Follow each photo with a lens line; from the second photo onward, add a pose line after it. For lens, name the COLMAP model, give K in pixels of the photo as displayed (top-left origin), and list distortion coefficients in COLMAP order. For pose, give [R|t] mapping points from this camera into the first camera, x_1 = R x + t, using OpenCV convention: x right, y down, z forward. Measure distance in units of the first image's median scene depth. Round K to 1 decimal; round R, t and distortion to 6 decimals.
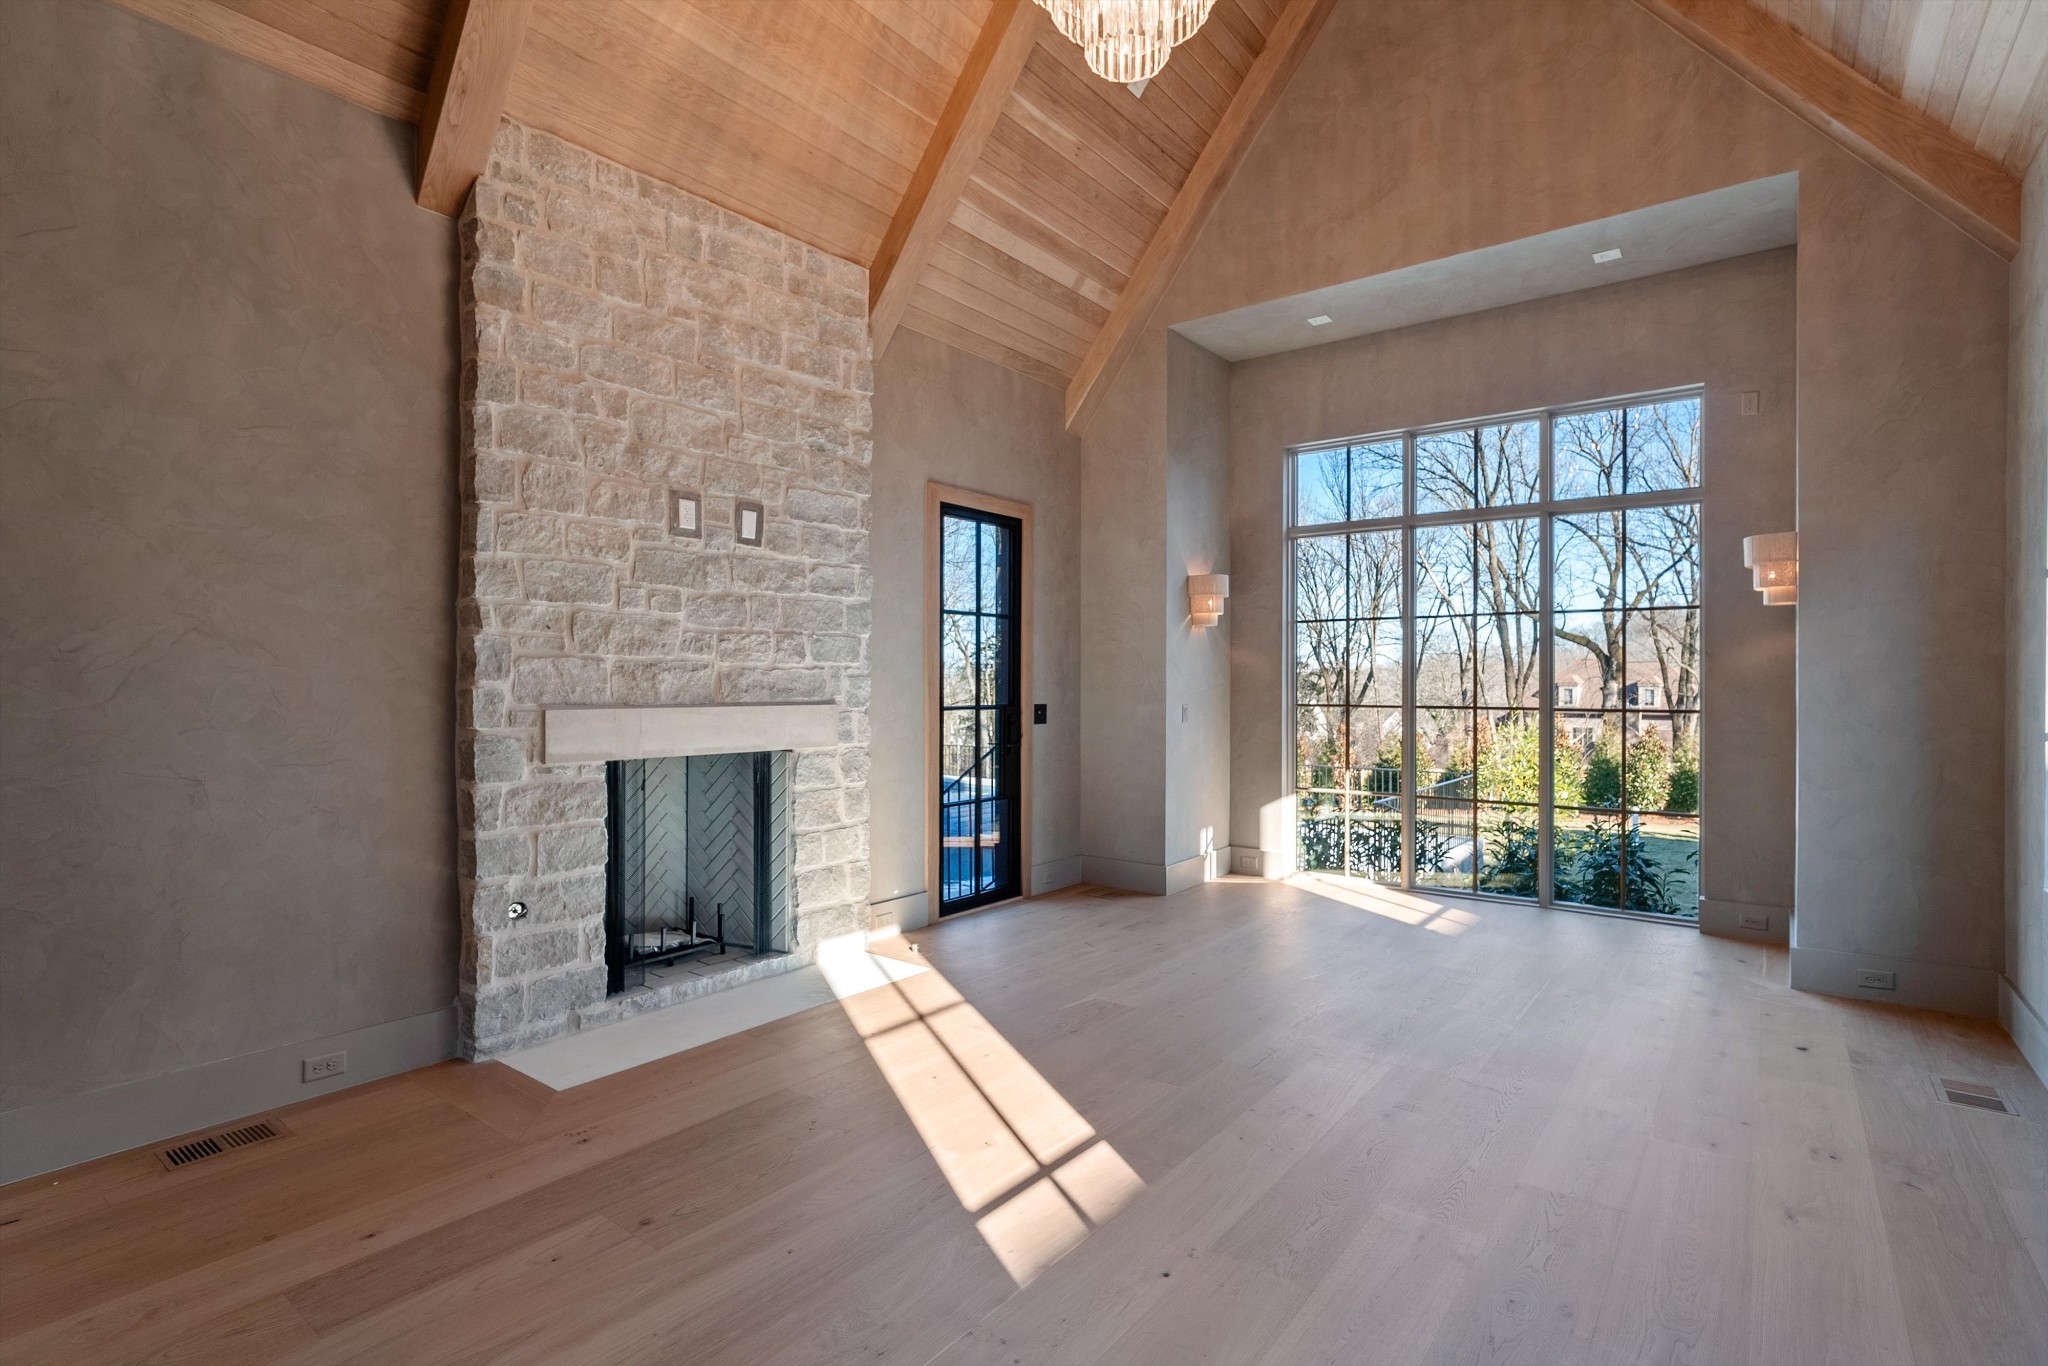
lens RADIAL K [[940.2, 0, 1037.1], [0, 940.2, 682.0], [0, 0, 1]] dist [-0.019786, 0.007803]
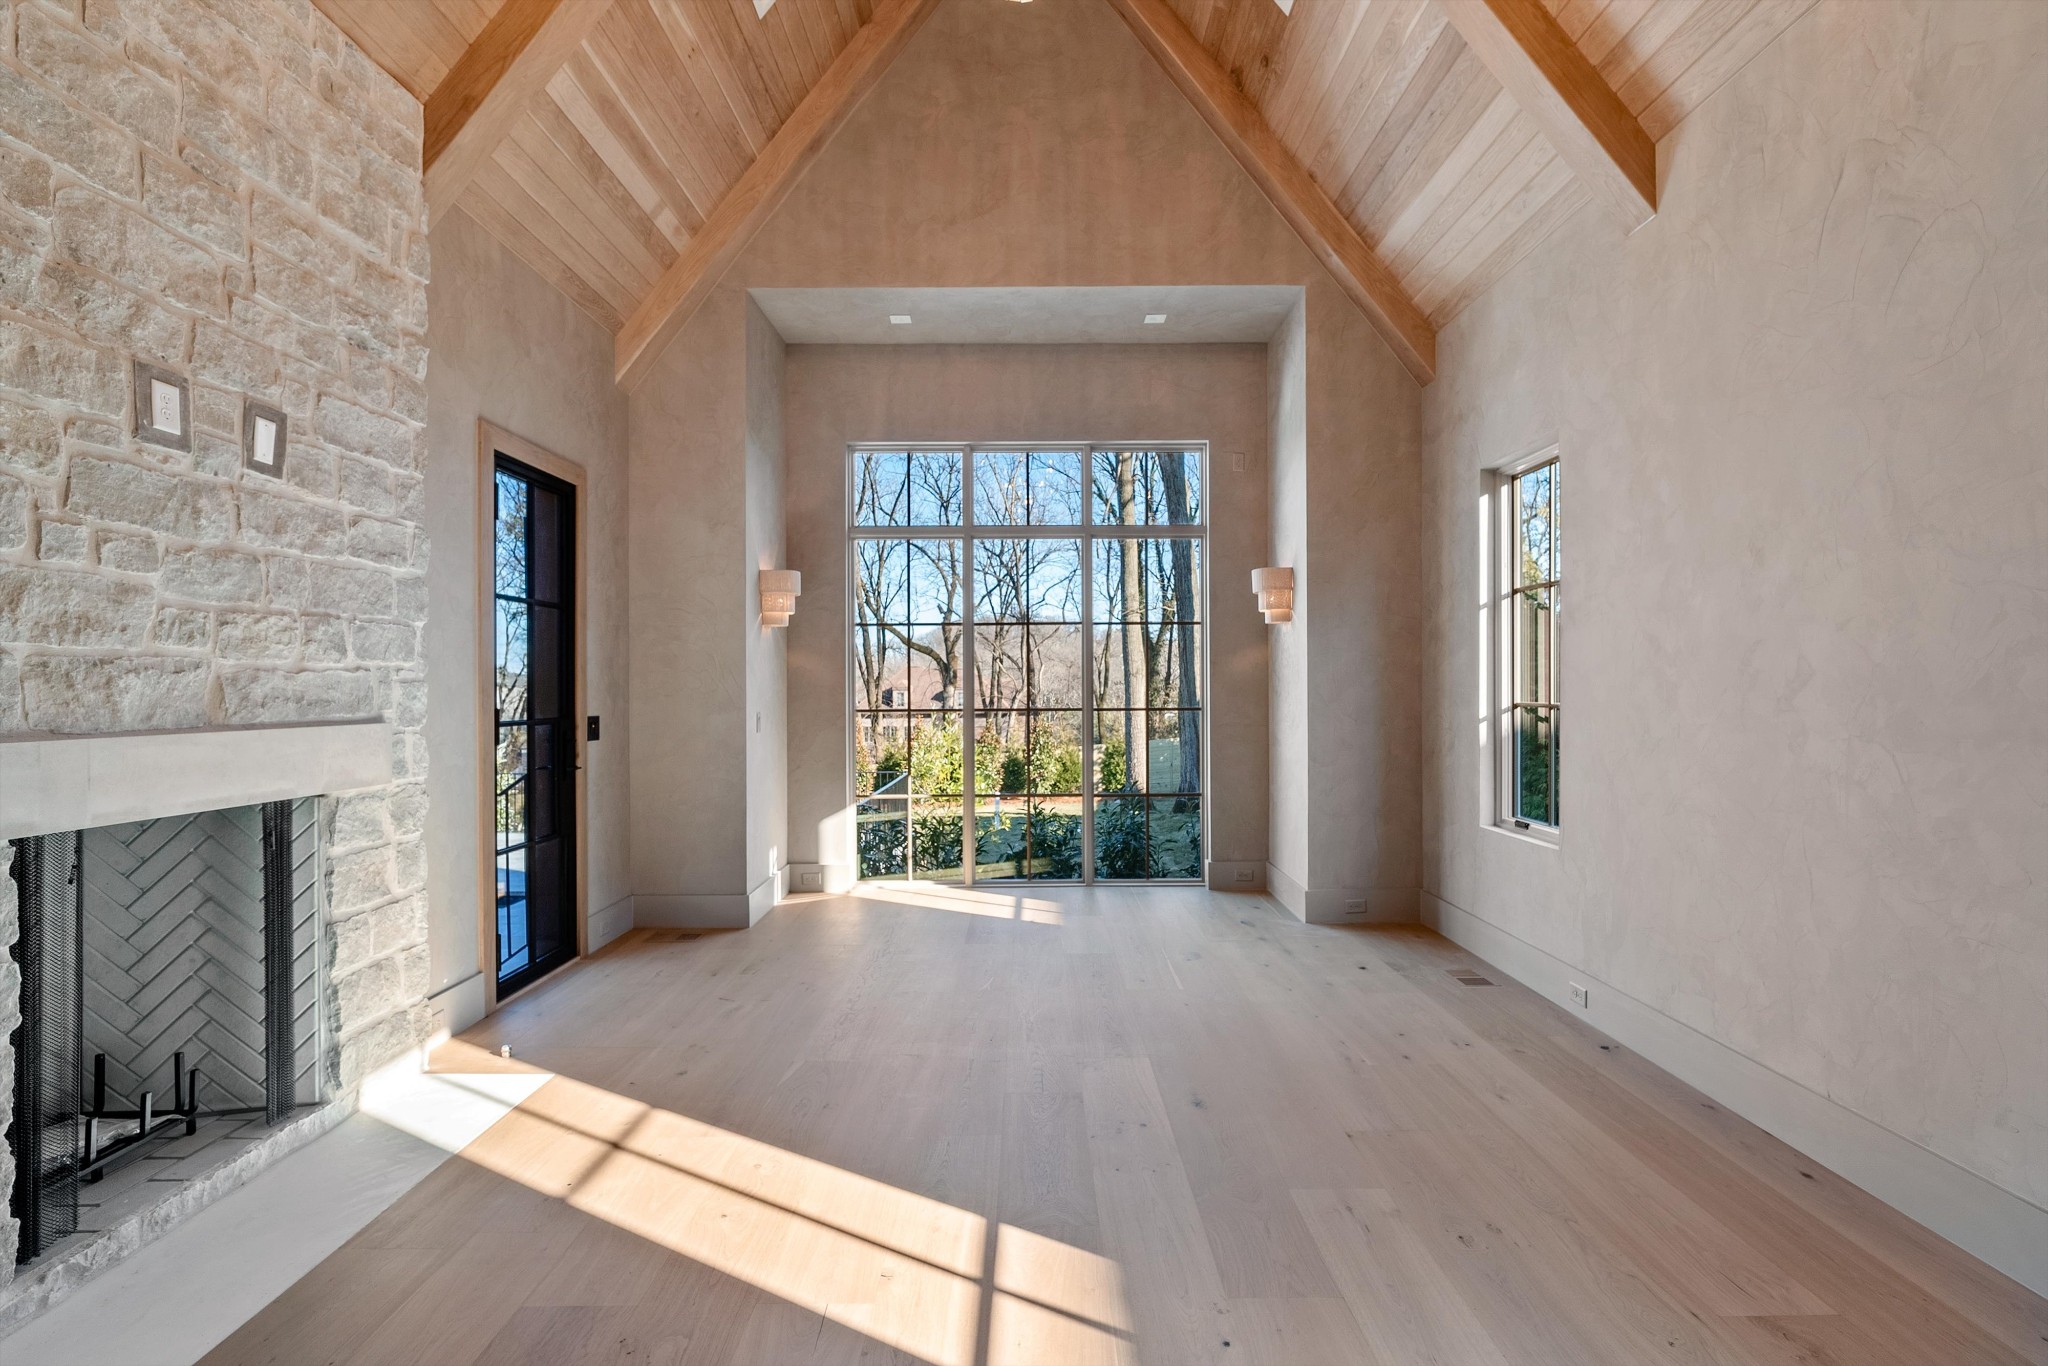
lens RADIAL K [[941.7, 0, 1019.7], [0, 941.7, 687.0], [0, 0, 1]] dist [-0.023048, 0.010292]
pose [[0.803606, -0.005882, 0.595133, -0.247744], [0.006408, 0.999979, 0.001230, -0.000067], [-0.595127, 0.002826, 0.803626, 0.177806]]
